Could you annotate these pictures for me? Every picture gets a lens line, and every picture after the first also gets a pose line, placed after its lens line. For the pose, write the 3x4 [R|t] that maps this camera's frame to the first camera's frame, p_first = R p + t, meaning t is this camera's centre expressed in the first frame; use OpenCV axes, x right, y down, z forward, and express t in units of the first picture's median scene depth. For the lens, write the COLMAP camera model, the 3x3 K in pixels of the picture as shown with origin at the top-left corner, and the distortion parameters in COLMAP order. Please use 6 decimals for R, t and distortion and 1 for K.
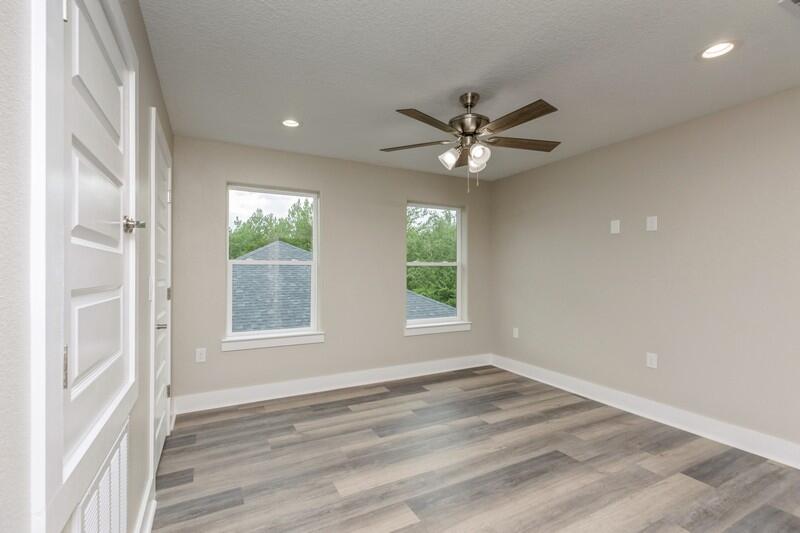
lens RADIAL K [[361.6, 0, 399.1], [0, 361.6, 268.4], [0, 0, 1]] dist [0.011004, -0.001535]
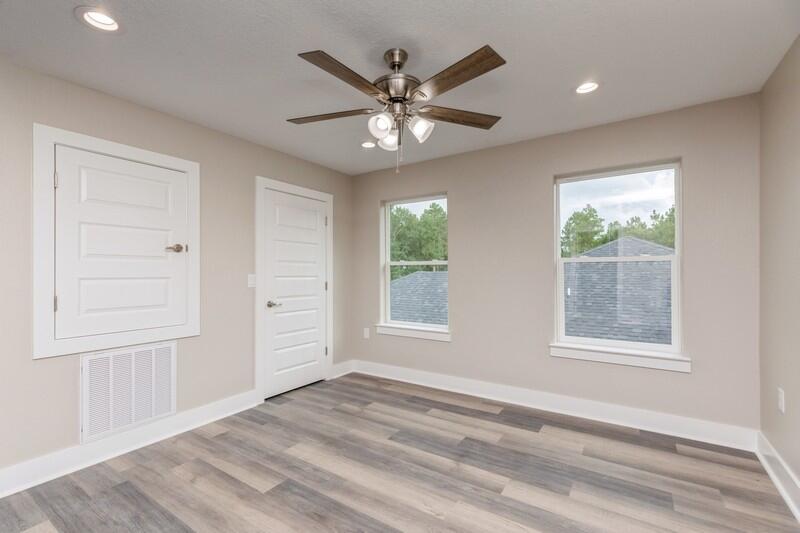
lens RADIAL K [[361.6, 0, 402.0], [0, 361.6, 271.5], [0, 0, 1]] dist [0.011004, -0.001535]
pose [[0.474614, -0.004869, -0.880181, 0.781192], [0.011134, 0.999938, 0.000472, 0.009287], [0.880124, -0.010024, 0.474639, 0.530366]]
